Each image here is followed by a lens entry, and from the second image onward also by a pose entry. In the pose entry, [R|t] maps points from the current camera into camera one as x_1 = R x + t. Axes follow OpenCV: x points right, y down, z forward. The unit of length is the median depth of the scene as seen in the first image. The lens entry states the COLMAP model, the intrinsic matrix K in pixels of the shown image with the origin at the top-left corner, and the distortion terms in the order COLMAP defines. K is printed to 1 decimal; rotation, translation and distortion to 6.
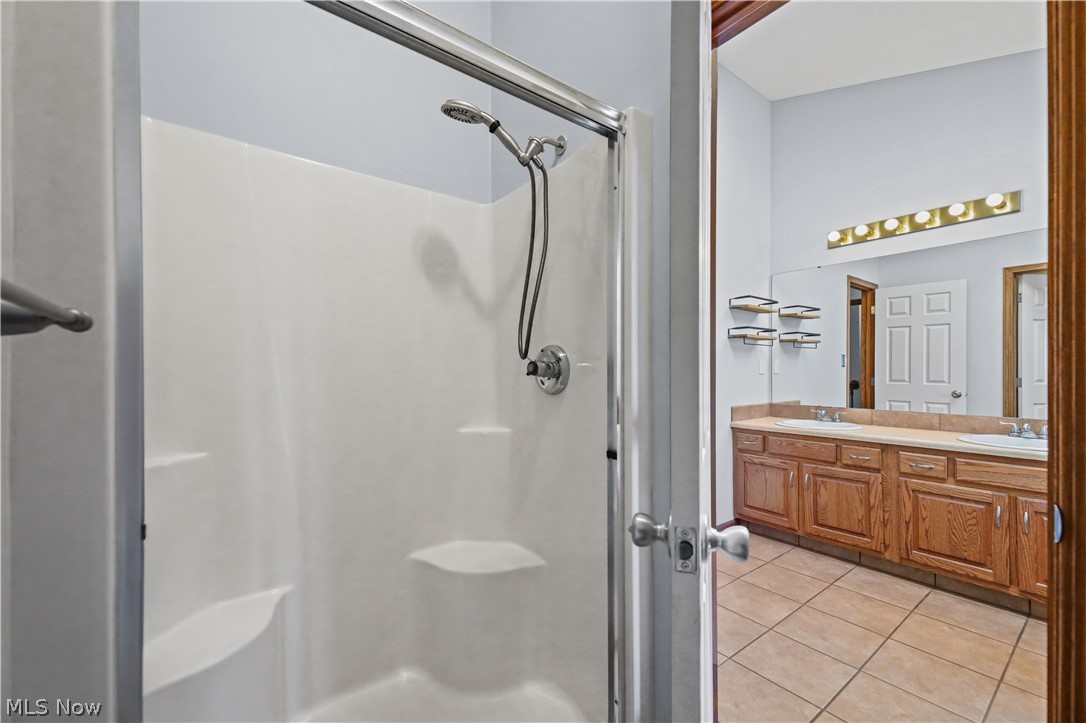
lens RADIAL K [[445.5, 0, 540.6], [0, 445.5, 367.2], [0, 0, 1]] dist [0.012954, -0.001929]
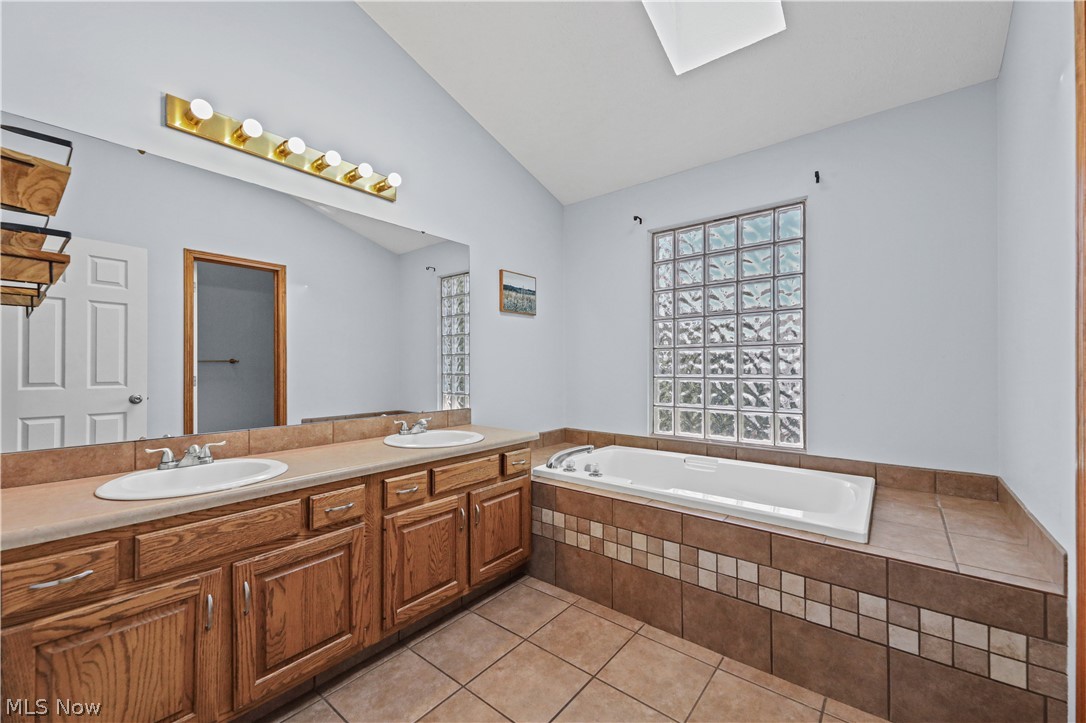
lens RADIAL K [[445.5, 0, 542.1], [0, 445.5, 361.4], [0, 0, 1]] dist [0.012954, -0.001929]
pose [[-0.245079, 0.010911, 0.969442, 0.052055], [-0.000354, 0.999936, -0.011344, 0.008646], [-0.969503, -0.003123, -0.245059, 0.855752]]
